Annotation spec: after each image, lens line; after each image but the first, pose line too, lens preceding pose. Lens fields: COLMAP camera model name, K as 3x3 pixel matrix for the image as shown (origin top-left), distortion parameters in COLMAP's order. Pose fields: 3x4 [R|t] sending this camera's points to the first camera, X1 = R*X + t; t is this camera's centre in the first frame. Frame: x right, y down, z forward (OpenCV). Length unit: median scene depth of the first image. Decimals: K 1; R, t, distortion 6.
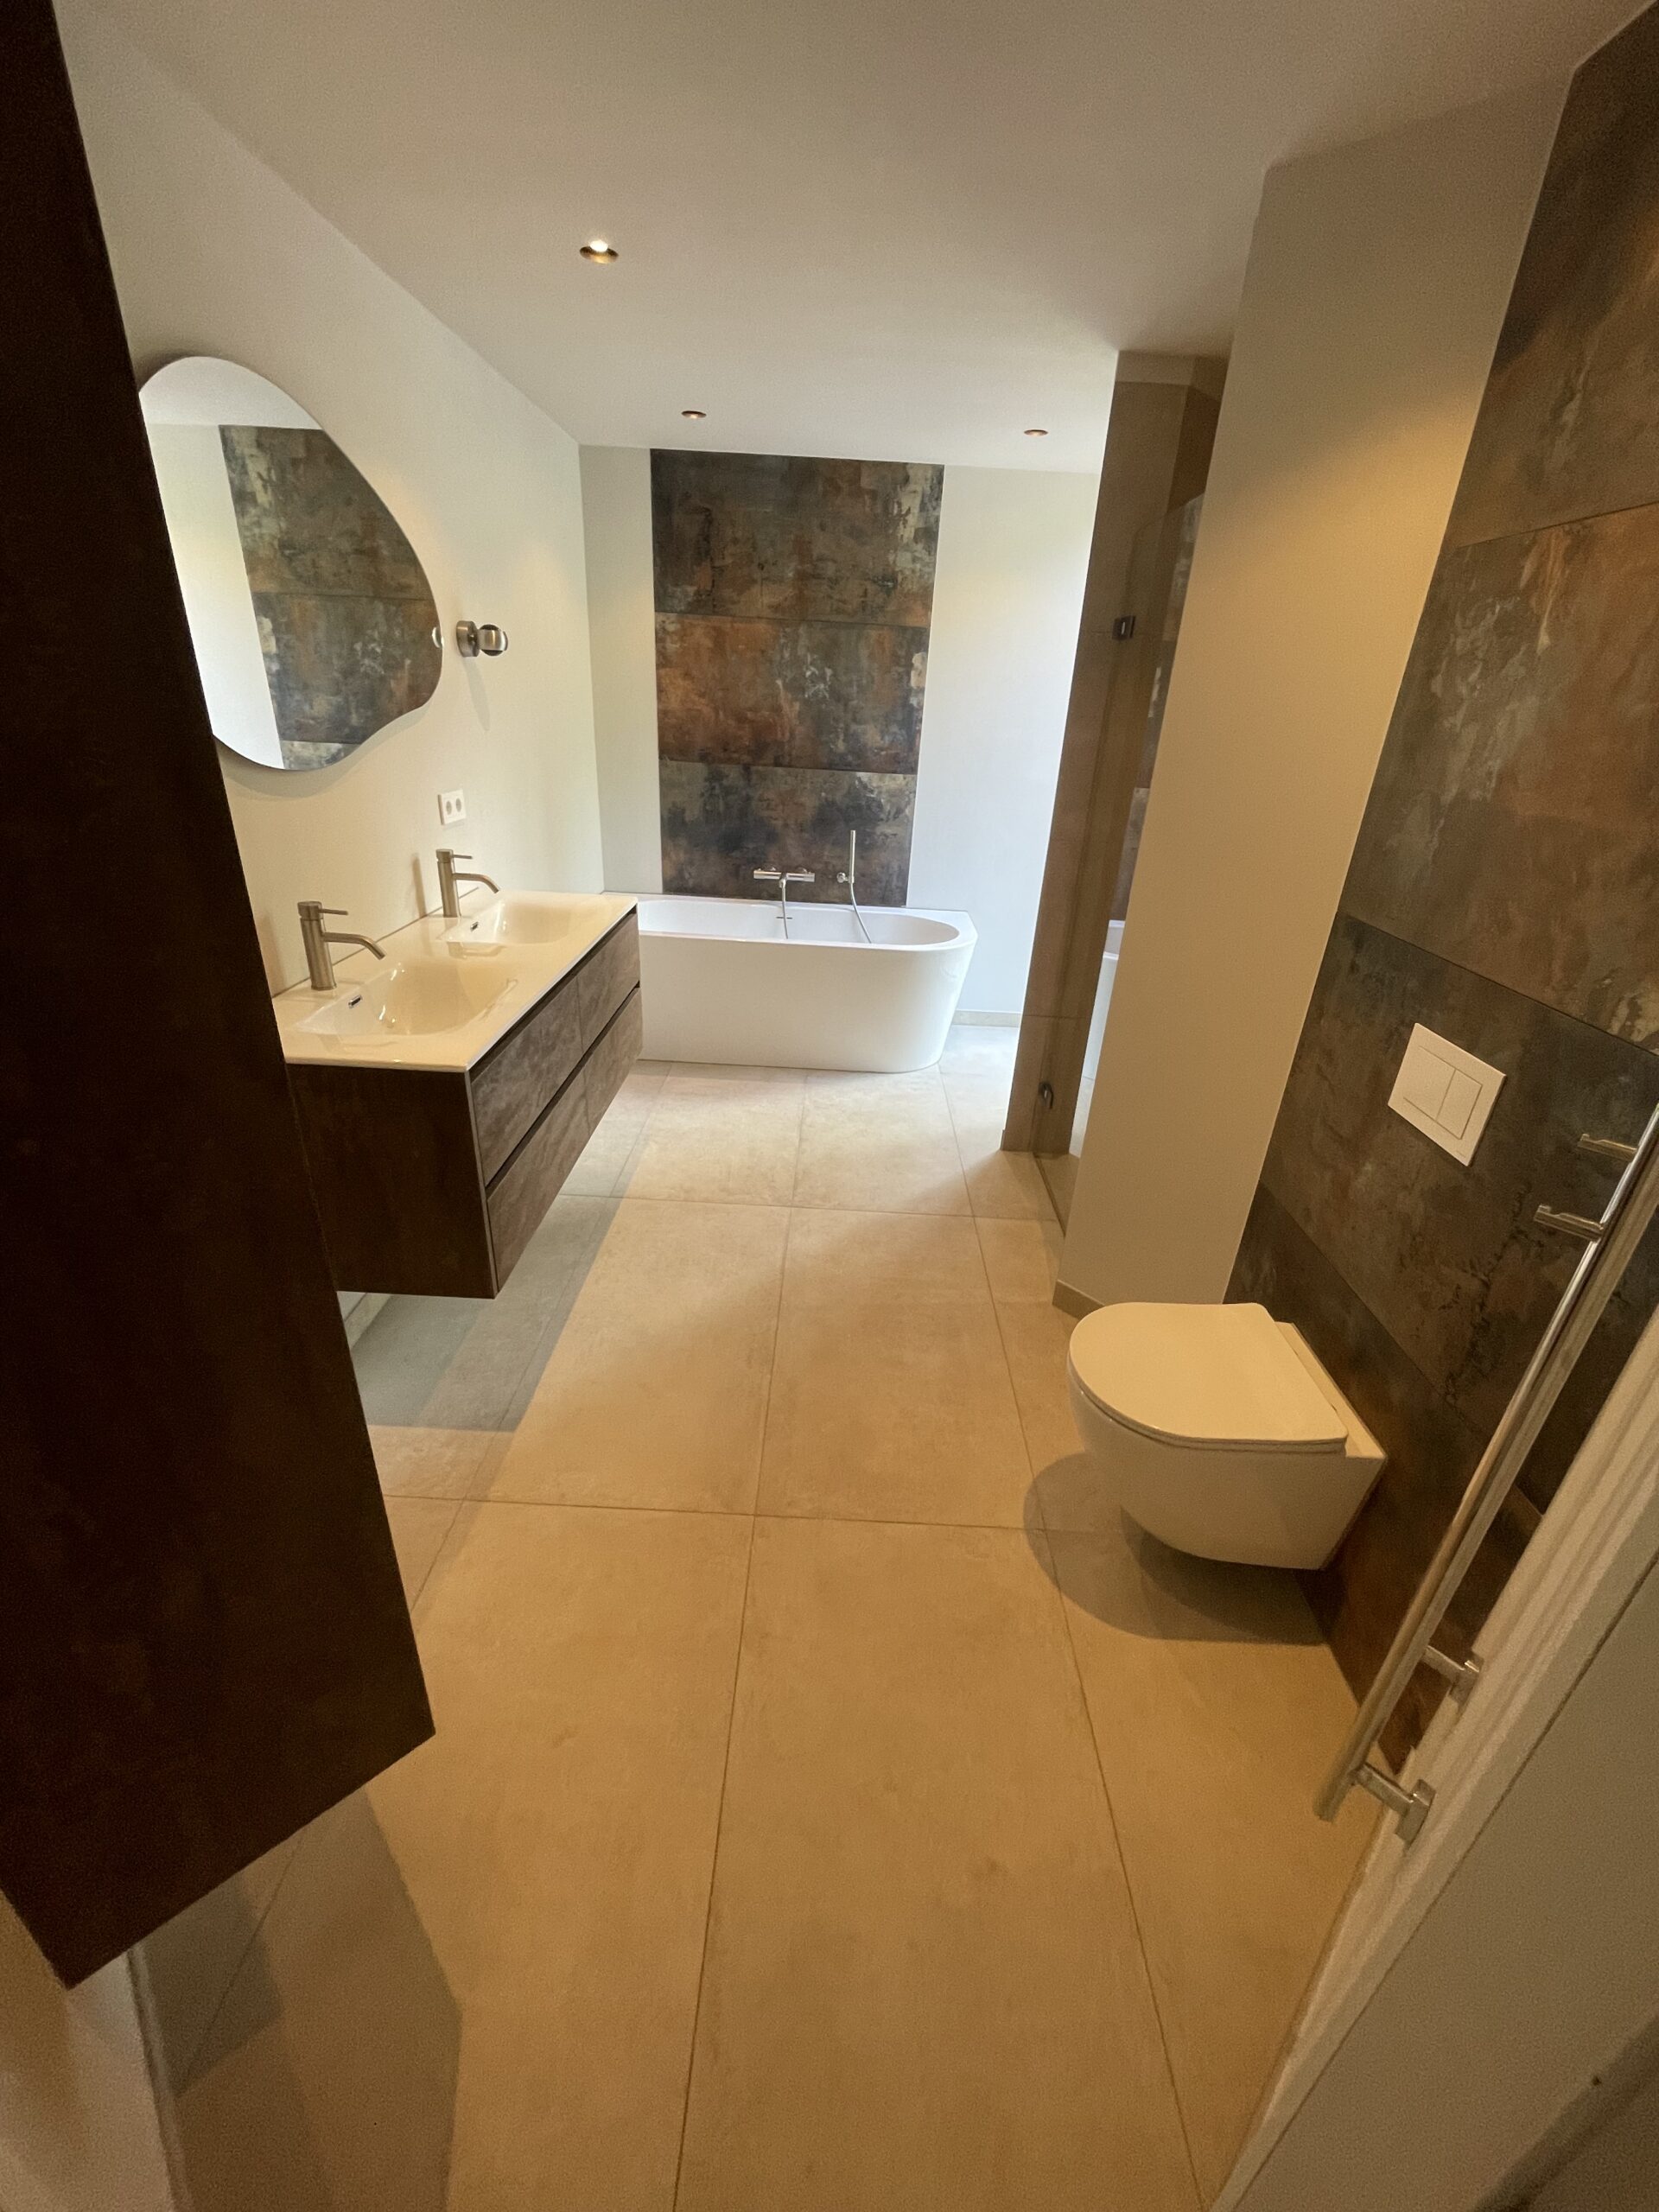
lens RADIAL K [[889.2, 0, 832.5], [0, 889.2, 1100.8], [0, 0, 1]] dist [-0.002768, -0.000727]
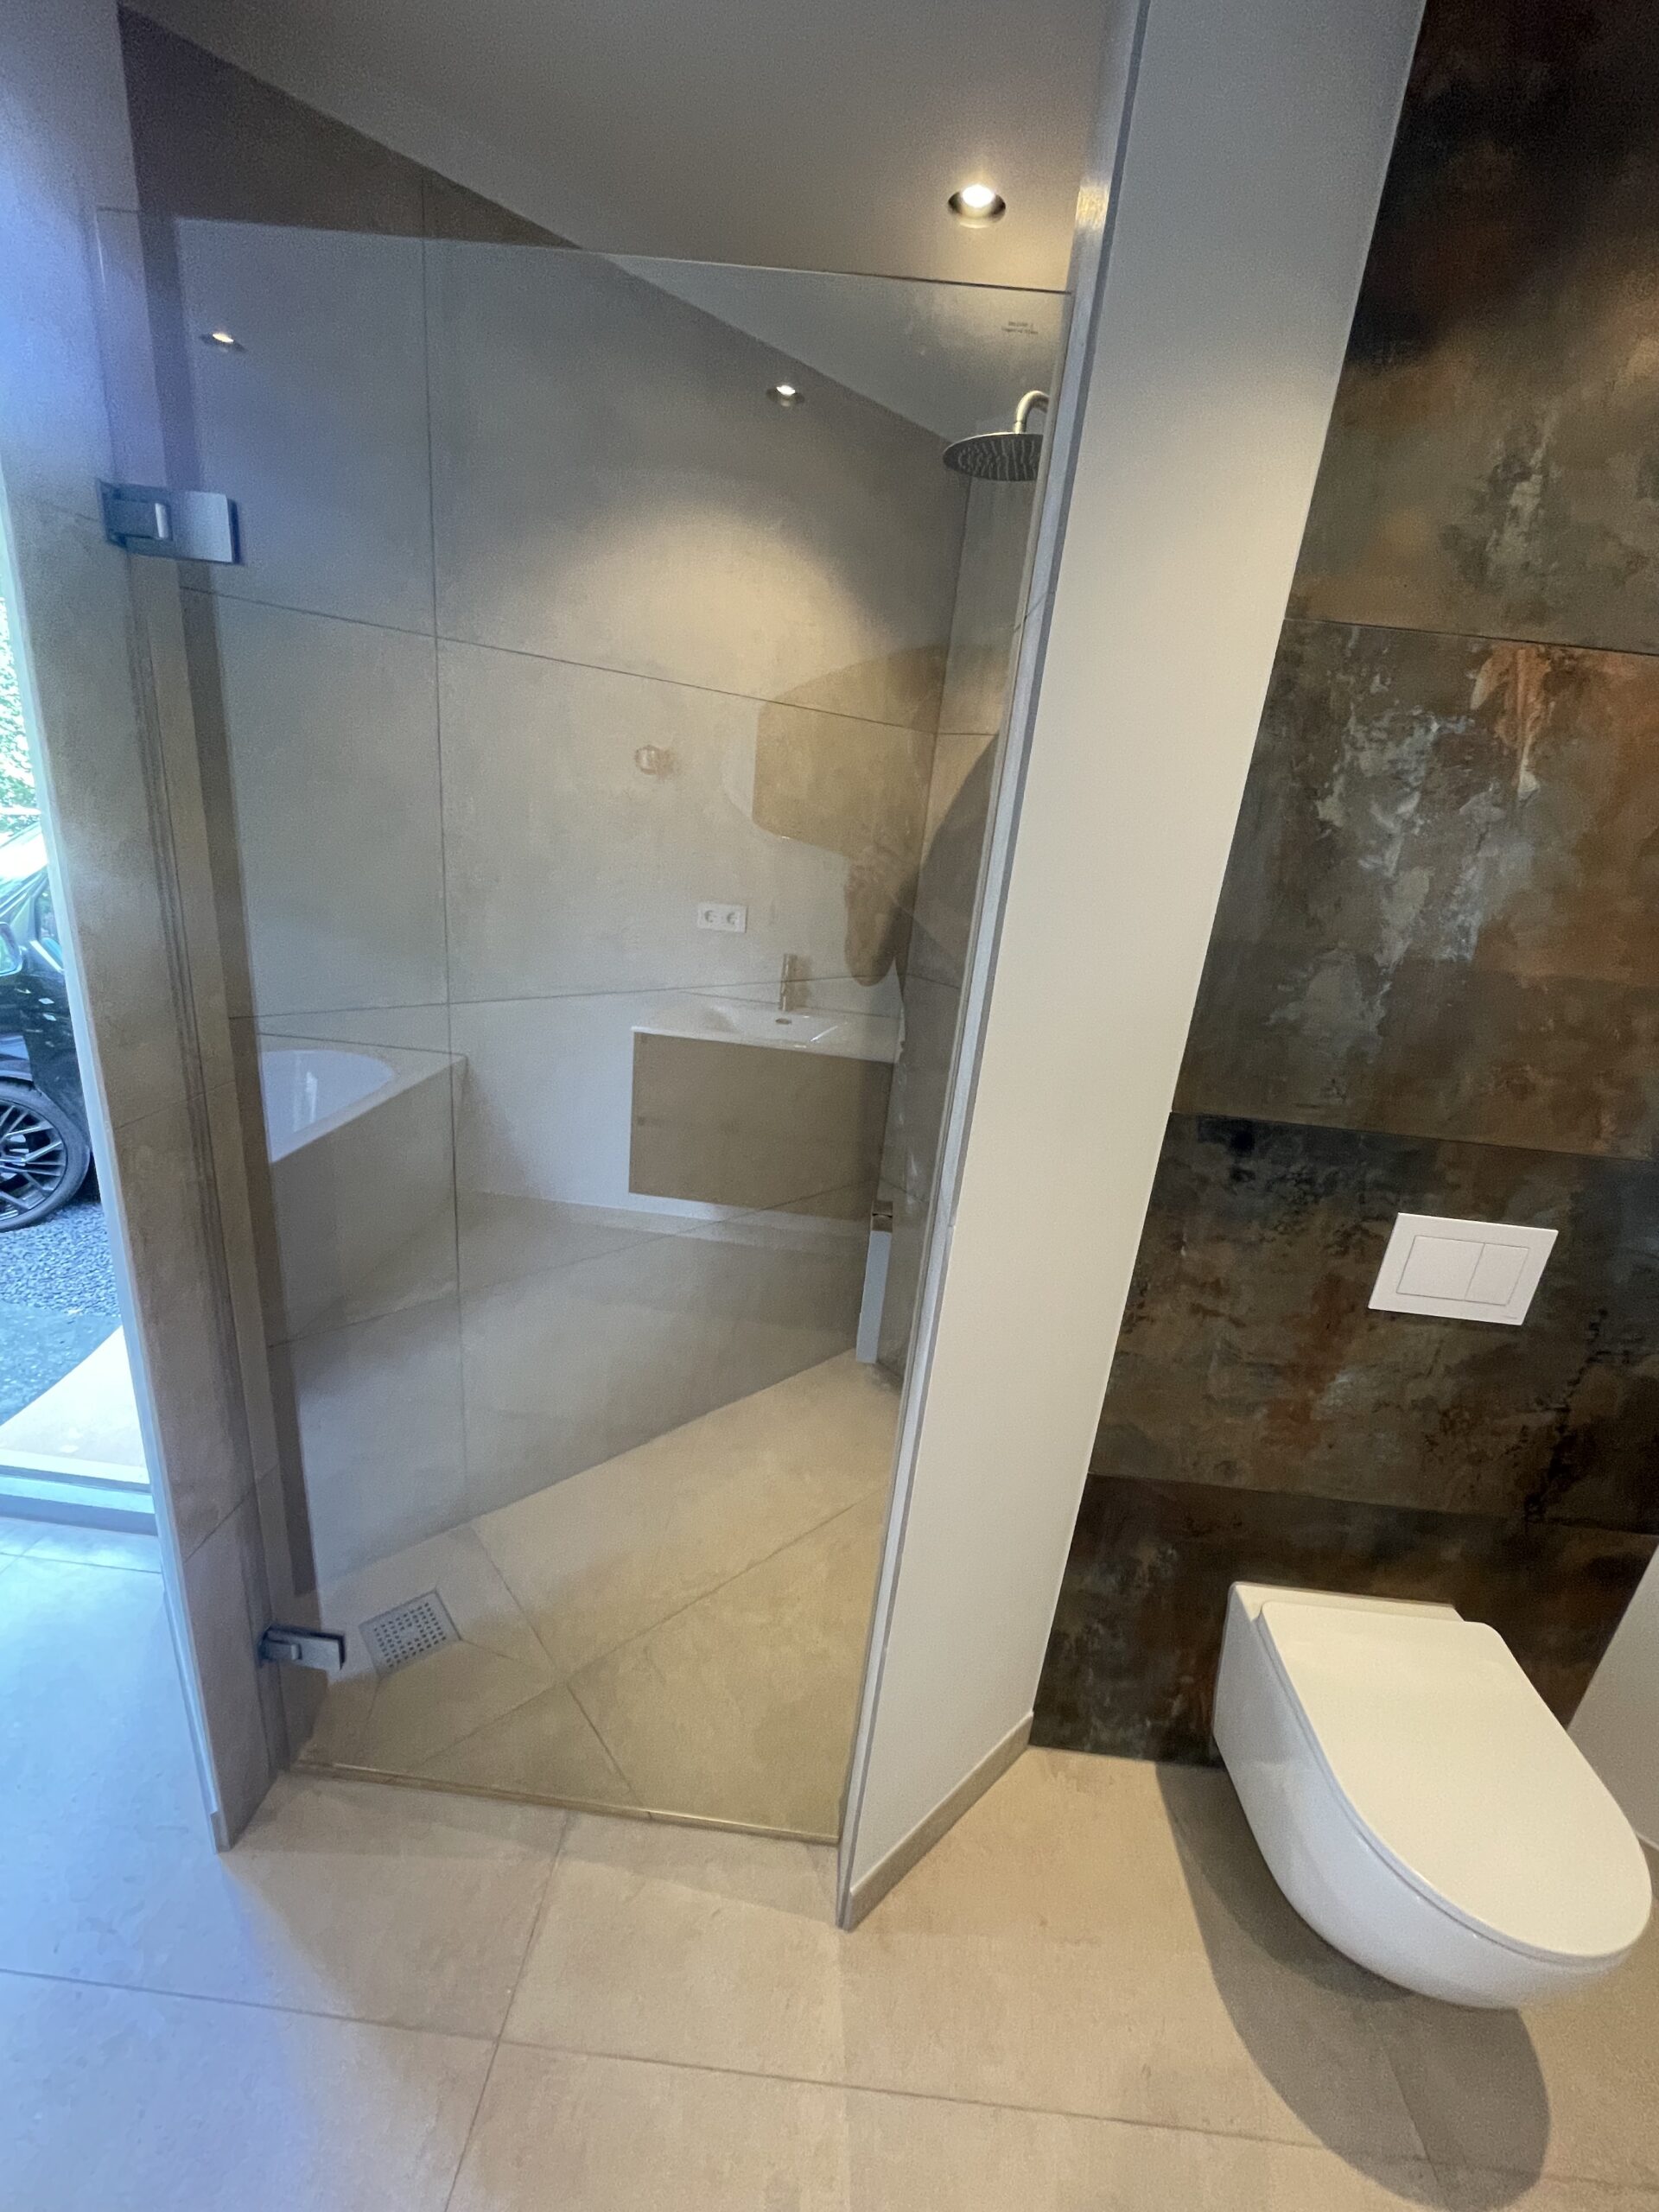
lens RADIAL K [[889.2, 0, 834.7], [0, 889.2, 1097.9], [0, 0, 1]] dist [-0.002768, -0.000727]
pose [[0.037095, -0.359746, 0.932313, -0.051925], [0.329532, 0.885174, 0.328445, -0.324414], [-0.943415, 0.295043, 0.151384, 0.687768]]
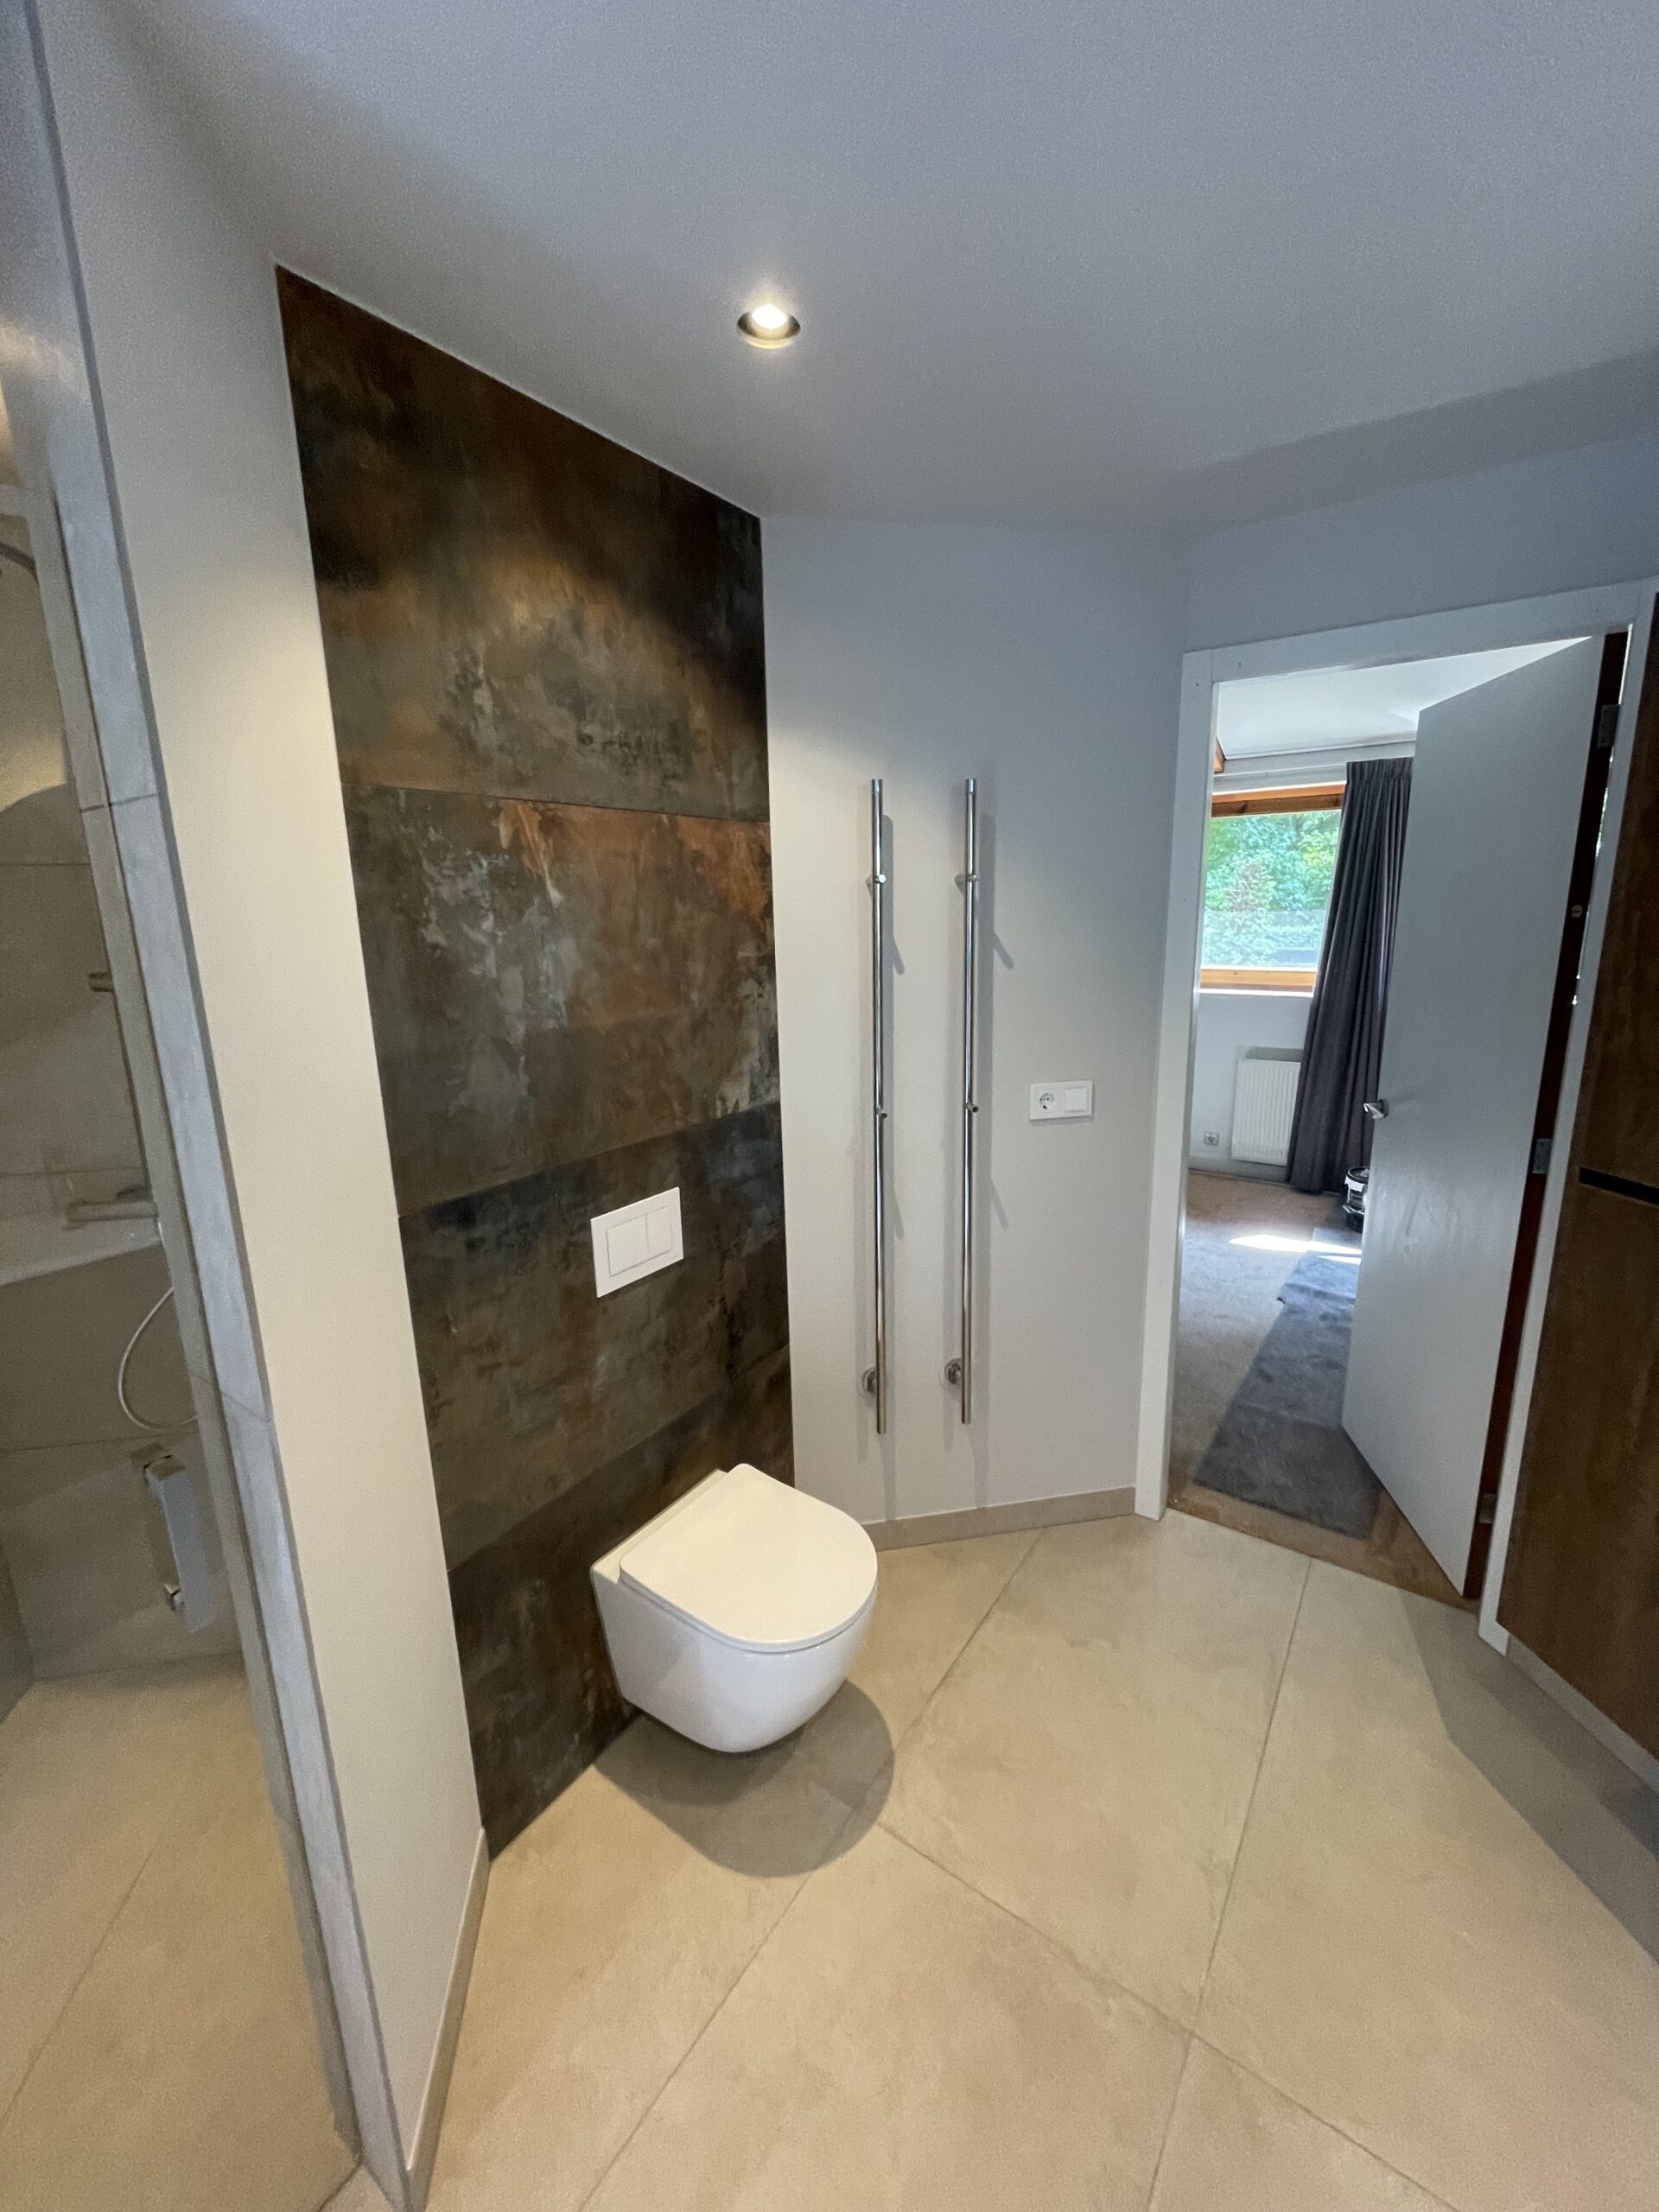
lens RADIAL K [[889.2, 0, 834.5], [0, 889.2, 1100.0], [0, 0, 1]] dist [-0.002768, -0.000727]
pose [[-0.827750, -0.152260, 0.540043, -0.075585], [0.216946, 0.800776, 0.558294, -0.380370], [-0.517459, 0.579289, -0.629810, 0.738843]]
